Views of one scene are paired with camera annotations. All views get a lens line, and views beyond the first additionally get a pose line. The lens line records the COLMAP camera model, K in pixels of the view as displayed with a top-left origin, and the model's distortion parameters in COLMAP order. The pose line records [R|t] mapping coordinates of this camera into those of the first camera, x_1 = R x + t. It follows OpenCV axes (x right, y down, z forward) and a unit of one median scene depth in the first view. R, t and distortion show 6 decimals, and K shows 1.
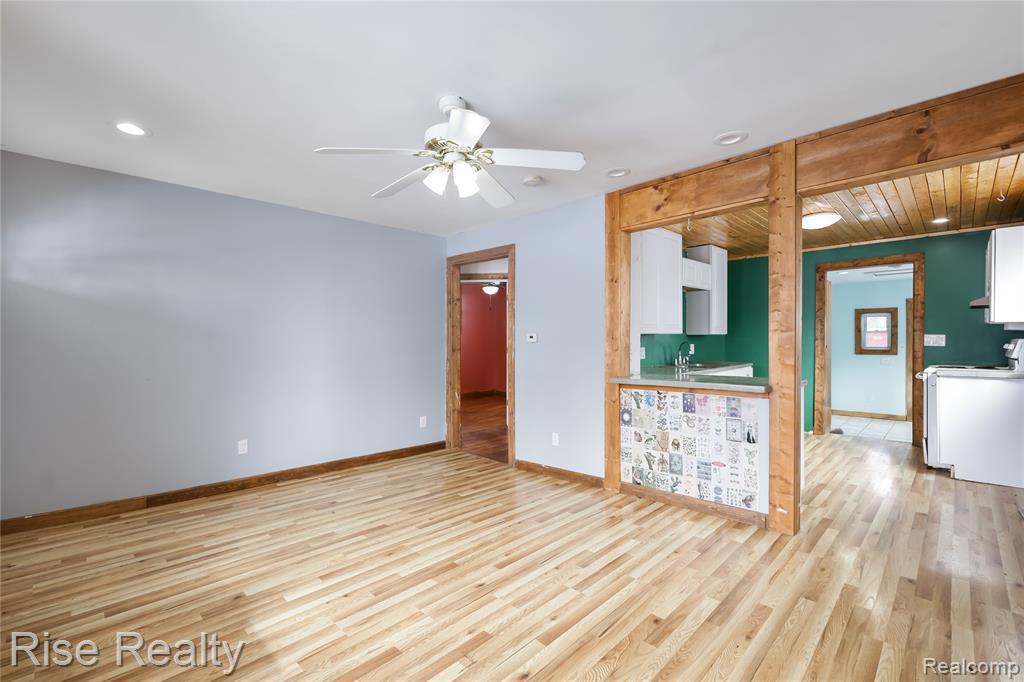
lens RADIAL K [[455.3, 0, 516.5], [0, 455.3, 340.1], [0, 0, 1]] dist [0.002358, 0.000199]
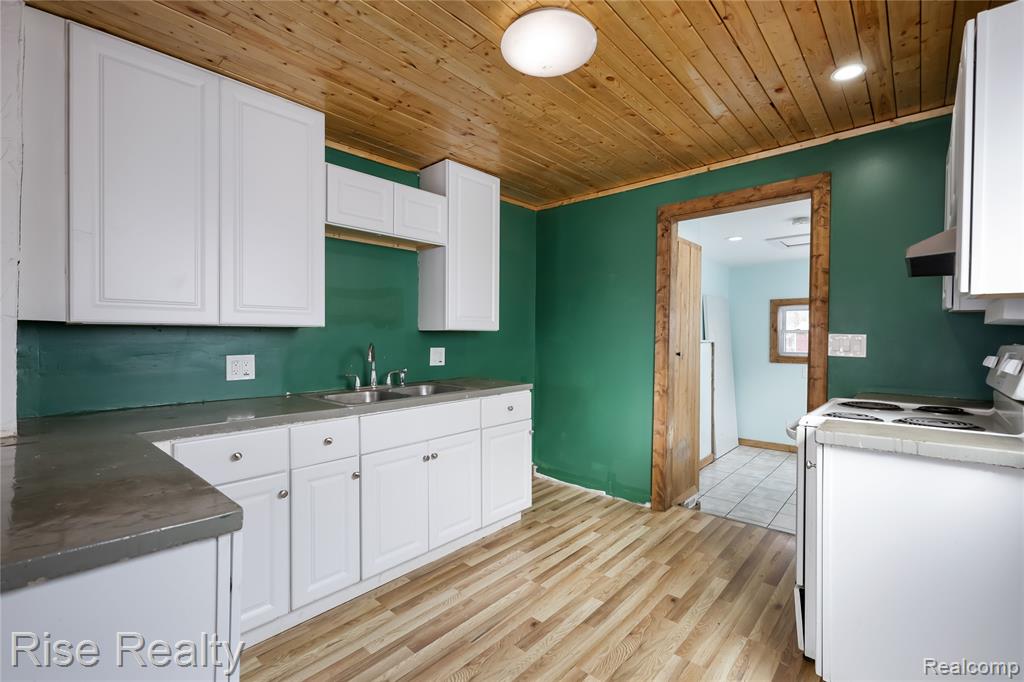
lens RADIAL K [[455.3, 0, 515.1], [0, 455.3, 340.3], [0, 0, 1]] dist [0.002358, 0.000199]
pose [[0.998894, 0.008997, 0.046152, 0.276029], [-0.009111, 0.999956, 0.002267, -0.001455], [-0.046130, -0.002685, 0.998932, 0.269334]]
